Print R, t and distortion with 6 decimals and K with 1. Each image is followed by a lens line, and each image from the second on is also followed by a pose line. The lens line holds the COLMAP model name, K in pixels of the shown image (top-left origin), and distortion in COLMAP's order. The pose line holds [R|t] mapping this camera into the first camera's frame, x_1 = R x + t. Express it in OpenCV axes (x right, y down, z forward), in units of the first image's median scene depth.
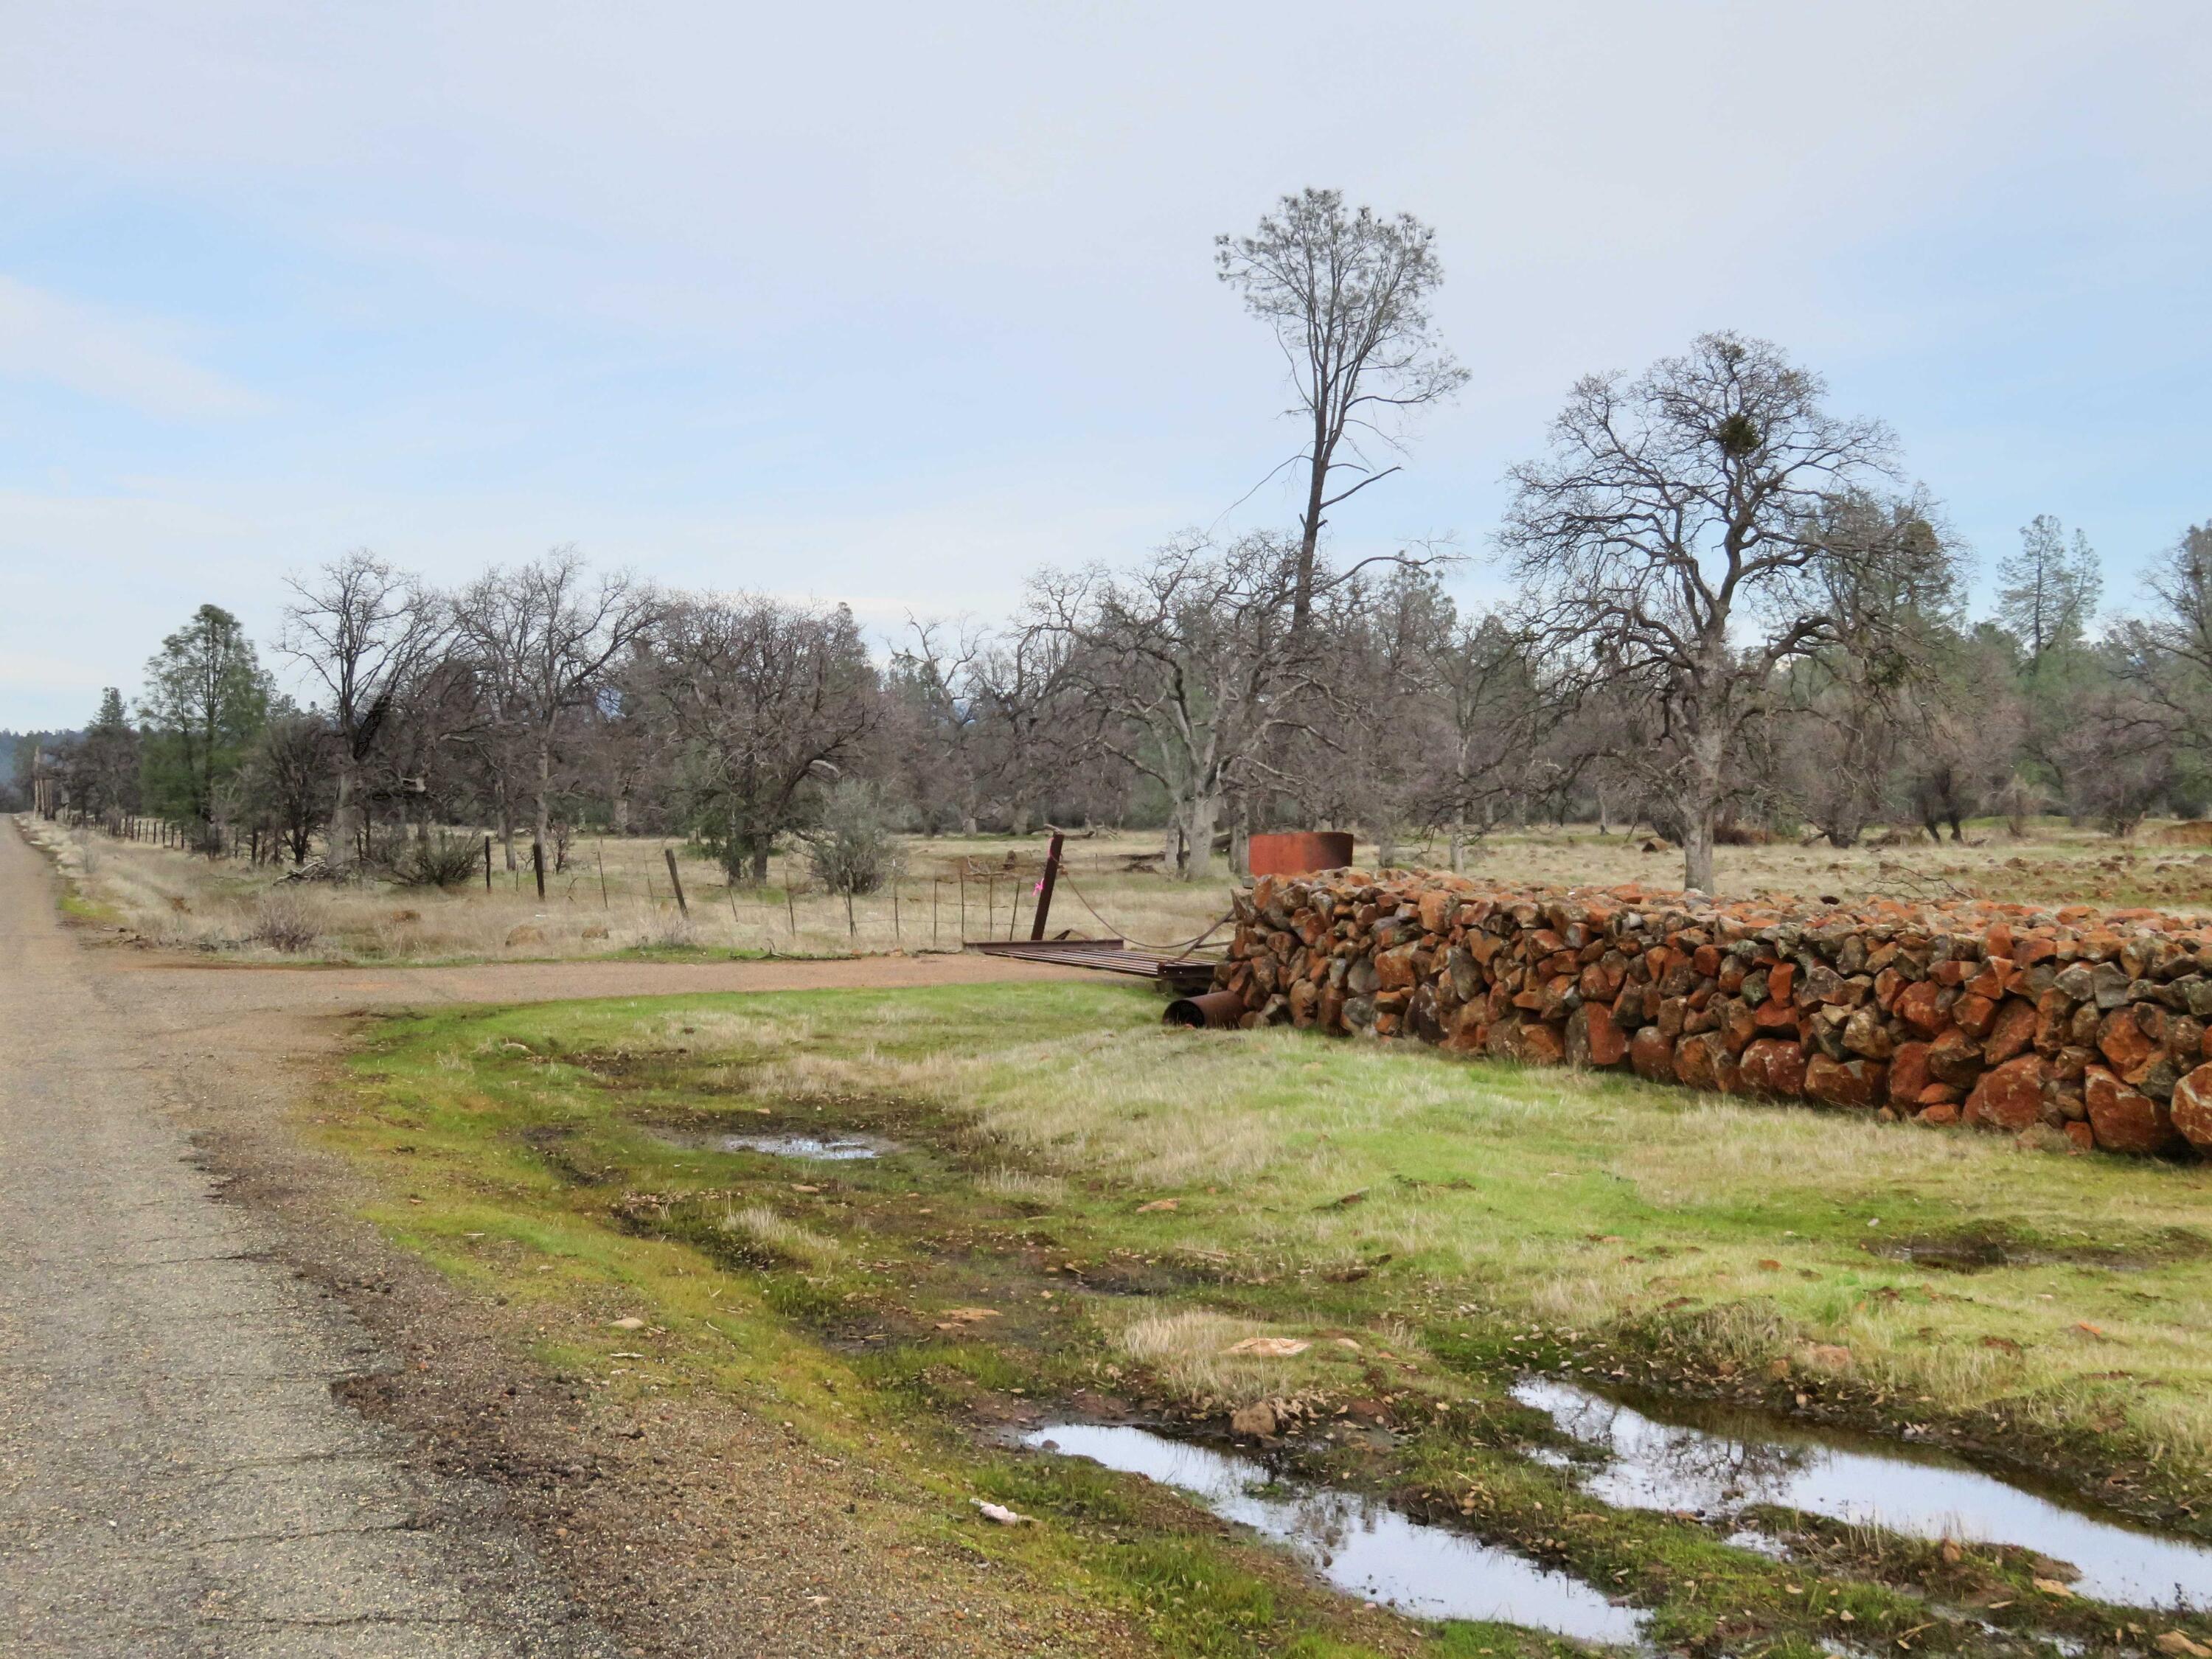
lens RADIAL K [[3171.1, 0, 1109.7], [0, 3171.1, 827.1], [0, 0, 1]] dist [-0.004873, 0.000000]
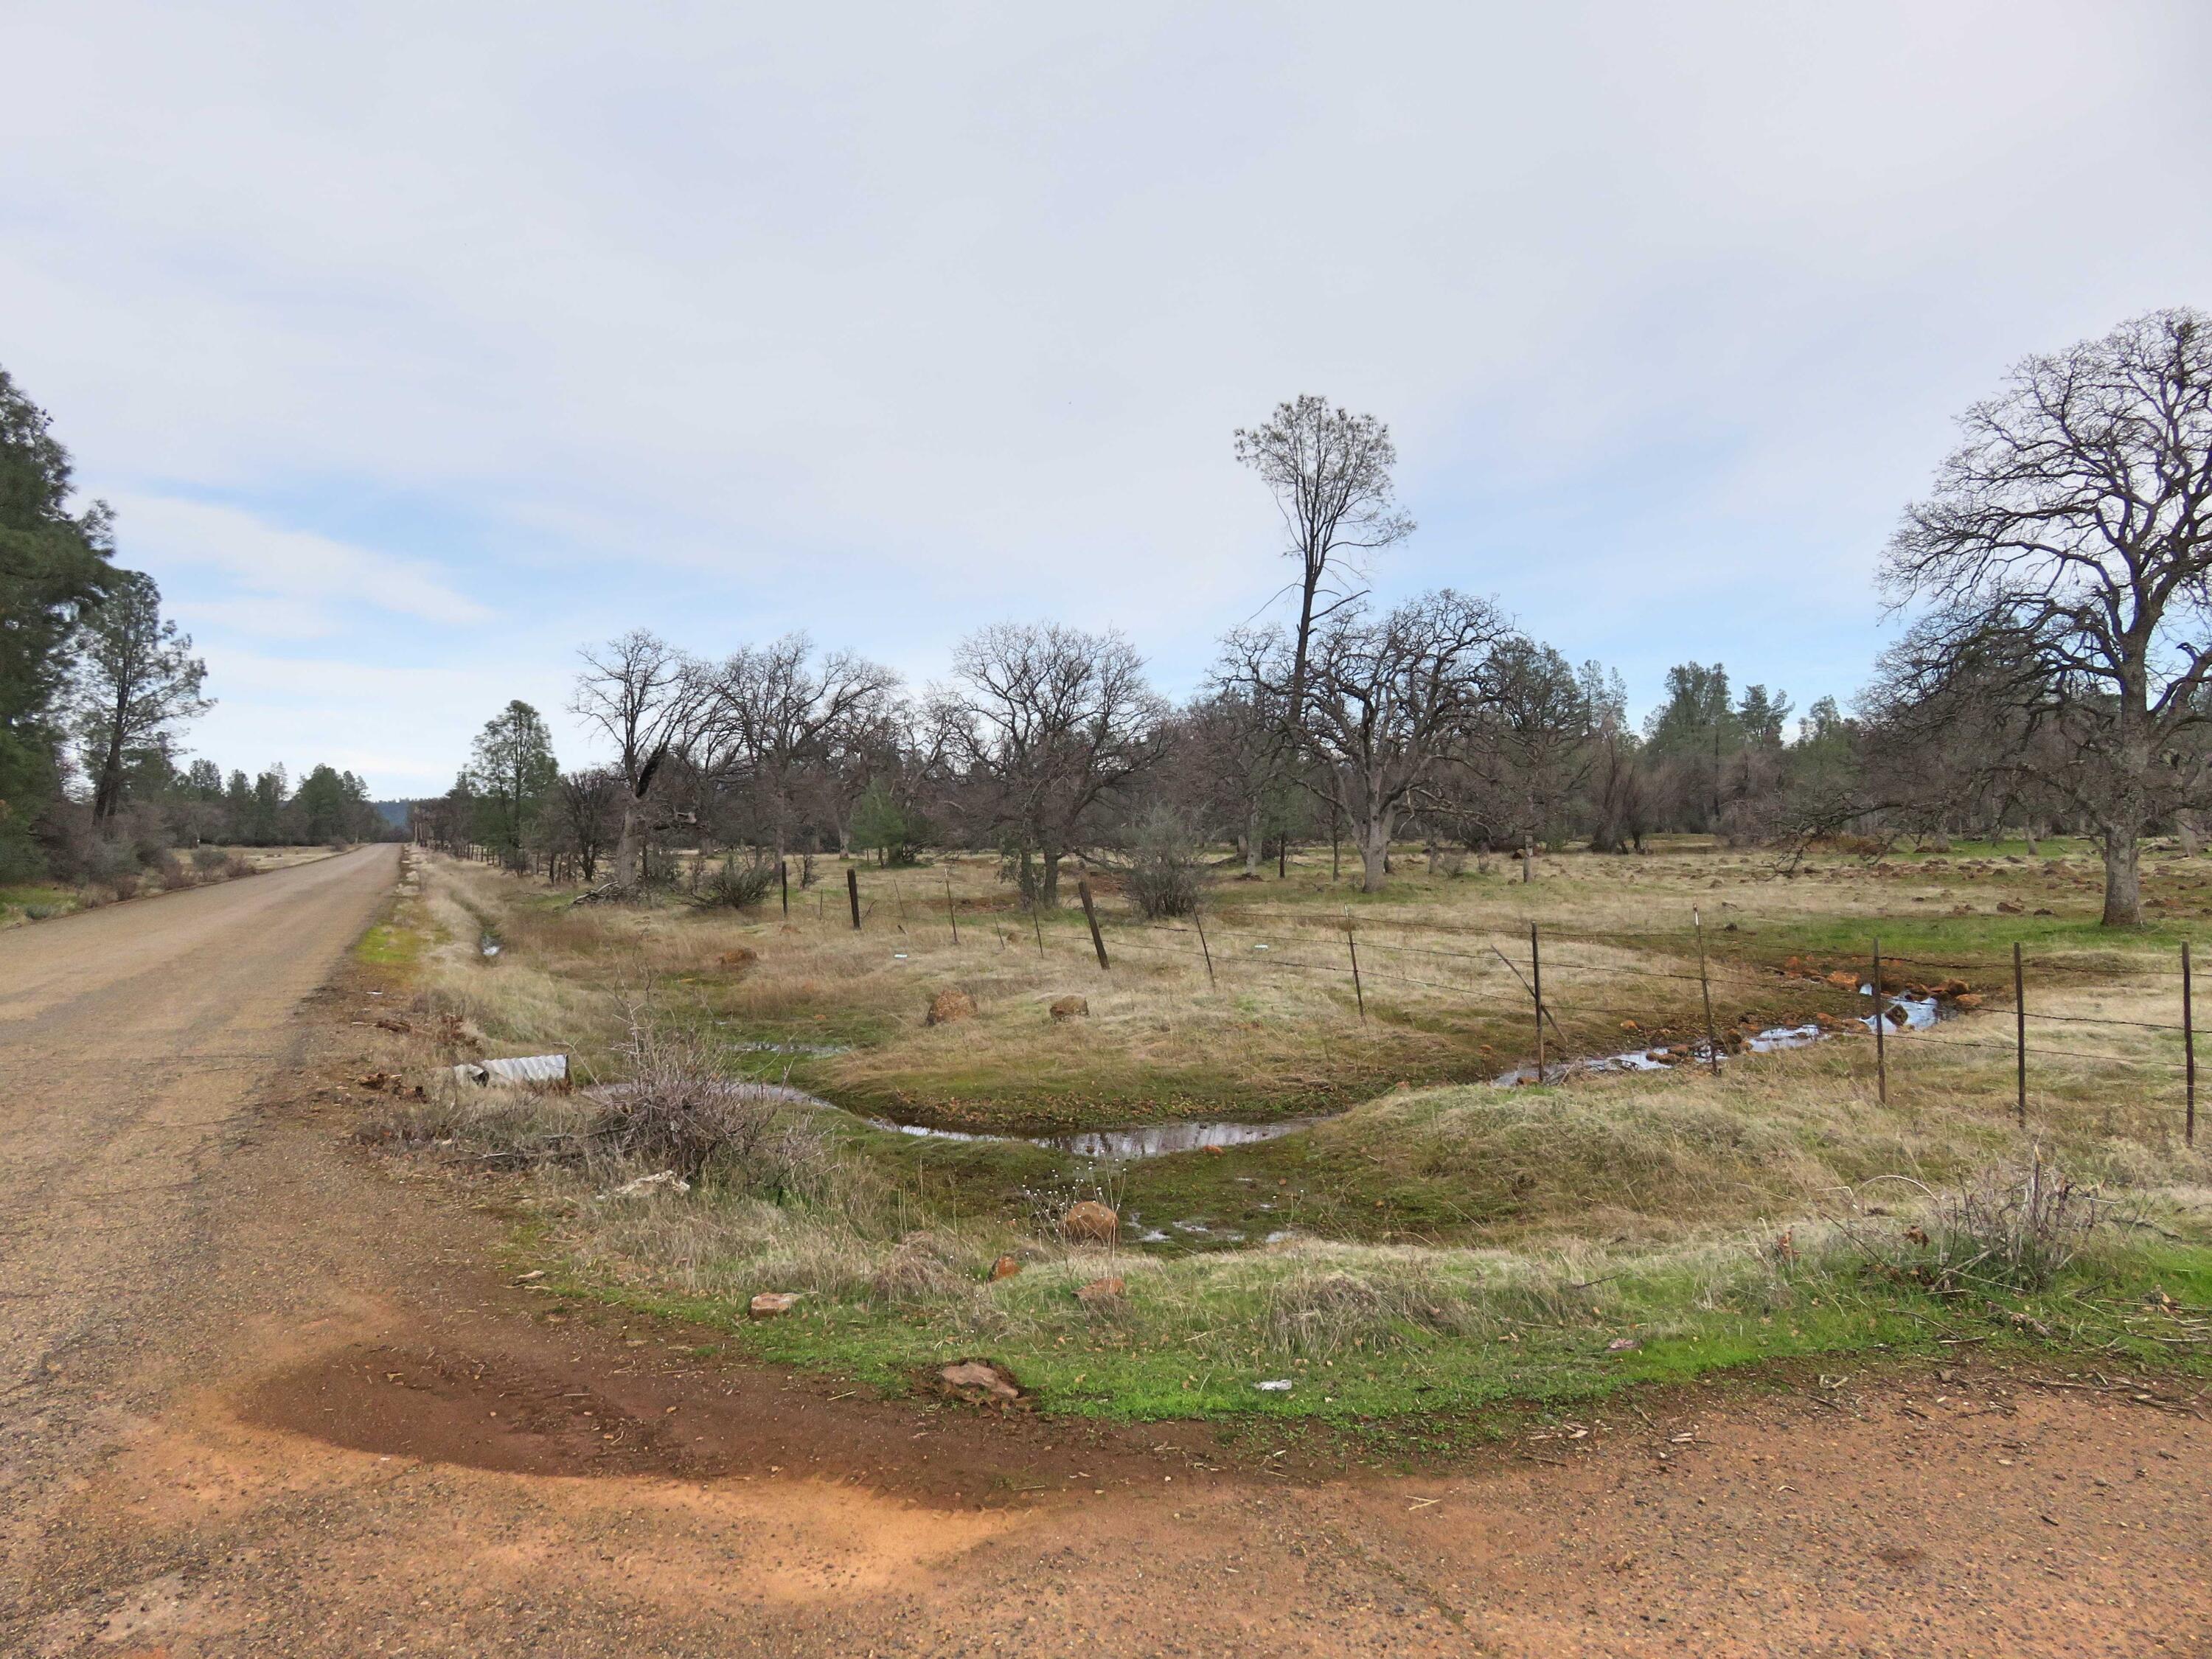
lens RADIAL K [[1650.5, 0, 1097.2], [0, 1650.5, 832.4], [0, 0, 1]] dist [-0.005542, -0.009089]
pose [[0.998082, -0.009944, 0.061107, -0.076273], [0.010355, 0.999926, -0.006413, -0.001499], [-0.061038, 0.007034, 0.998111, 0.268155]]
